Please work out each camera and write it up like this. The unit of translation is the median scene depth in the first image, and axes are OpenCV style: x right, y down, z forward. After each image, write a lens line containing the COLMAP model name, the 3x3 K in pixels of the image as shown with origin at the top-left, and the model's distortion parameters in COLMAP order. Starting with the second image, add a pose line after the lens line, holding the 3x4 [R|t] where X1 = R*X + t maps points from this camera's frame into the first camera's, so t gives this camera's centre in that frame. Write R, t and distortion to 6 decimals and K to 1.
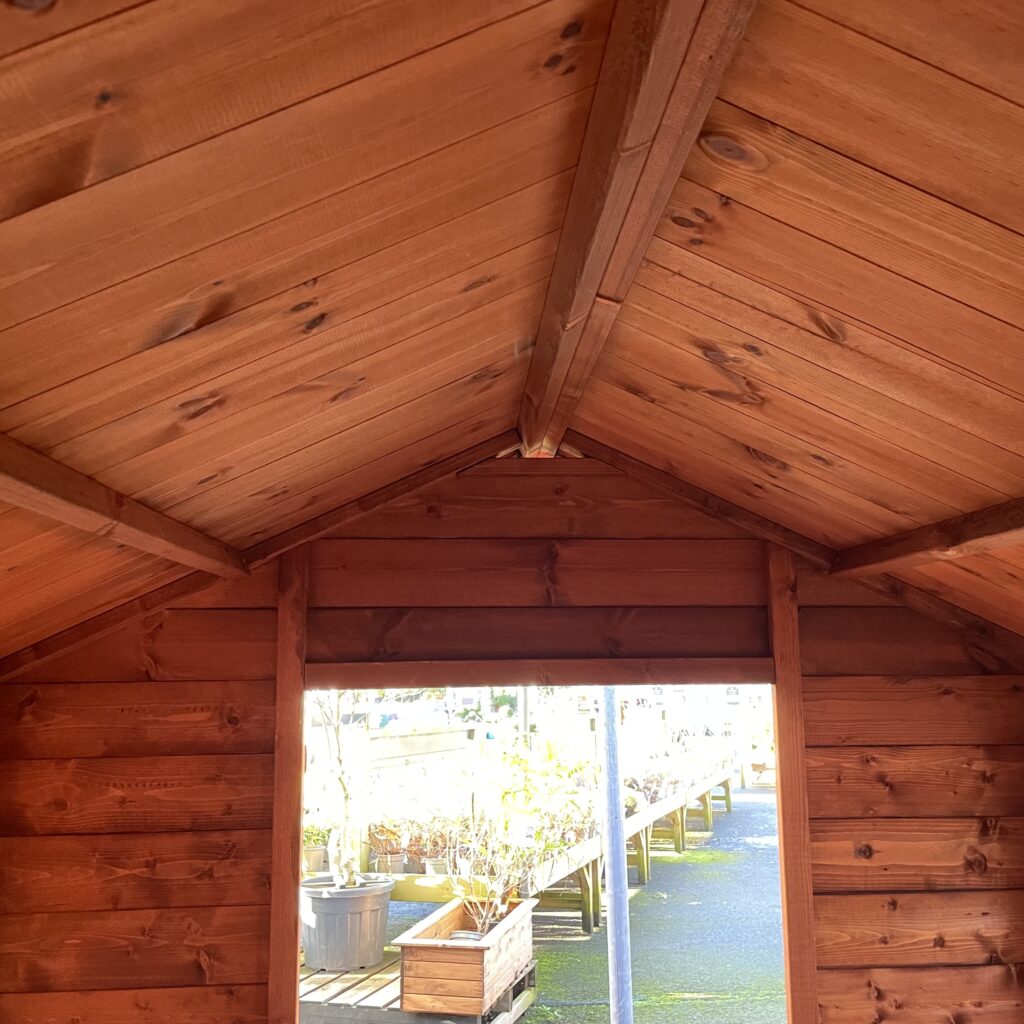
lens RADIAL K [[1040.6, 0, 510.9], [0, 1040.6, 516.2], [0, 0, 1]] dist [0.039789, 0.000000]
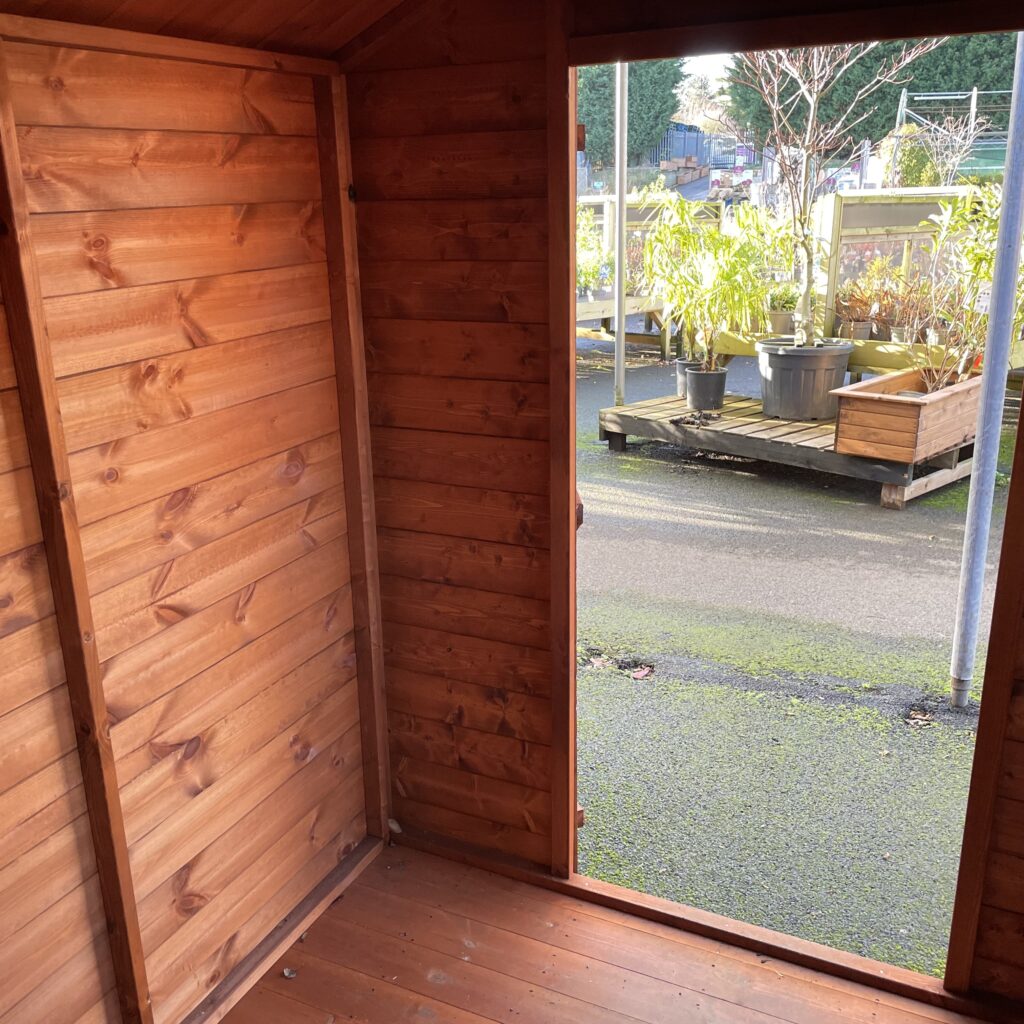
lens RADIAL K [[1040.6, 0, 507.7], [0, 1040.6, 514.7], [0, 0, 1]] dist [0.039789, 0.000000]
pose [[0.853787, 0.140041, -0.501434, 0.156923], [0.089288, 0.909486, 0.406032, 0.064252], [0.512908, -0.391437, 0.764004, -0.017619]]
